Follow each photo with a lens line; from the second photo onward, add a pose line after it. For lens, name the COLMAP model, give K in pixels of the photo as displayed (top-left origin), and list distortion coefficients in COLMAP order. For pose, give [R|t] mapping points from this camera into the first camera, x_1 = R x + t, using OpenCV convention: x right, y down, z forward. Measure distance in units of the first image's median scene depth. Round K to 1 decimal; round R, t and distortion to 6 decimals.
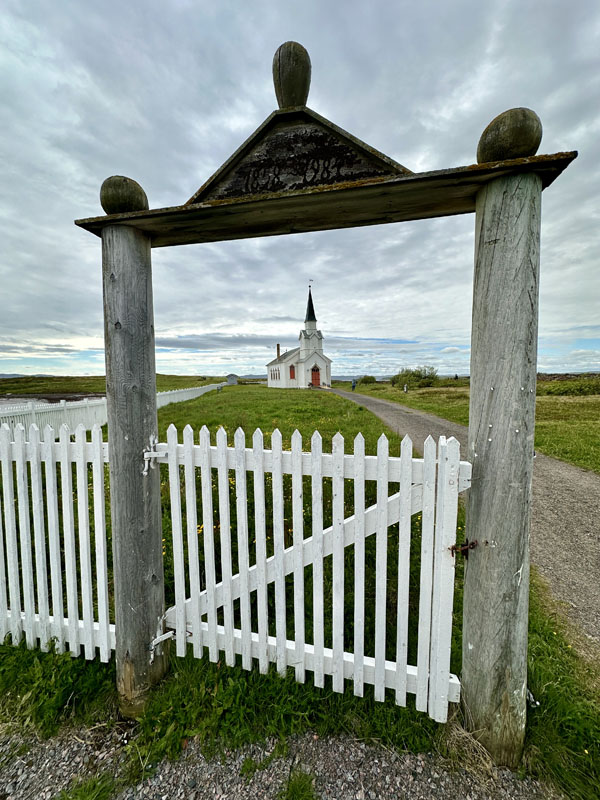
lens RADIAL K [[322.8, 0, 300.0], [0, 322.8, 400.0], [0, 0, 1]] dist [-0.004501, 0.000217]
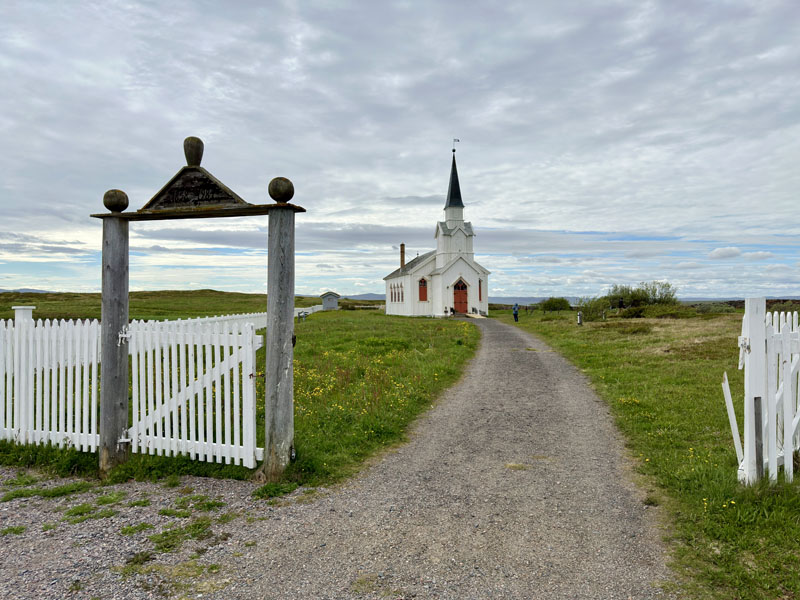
lens RADIAL K [[560.6, 0, 400.8], [0, 560.6, 304.1], [0, 0, 1]] dist [0.099865, -0.168039]
pose [[0.995163, 0.013947, -0.097247, 1.360410], [-0.019791, 0.998038, -0.059397, 0.141721], [0.096227, 0.061035, 0.993486, -1.983109]]
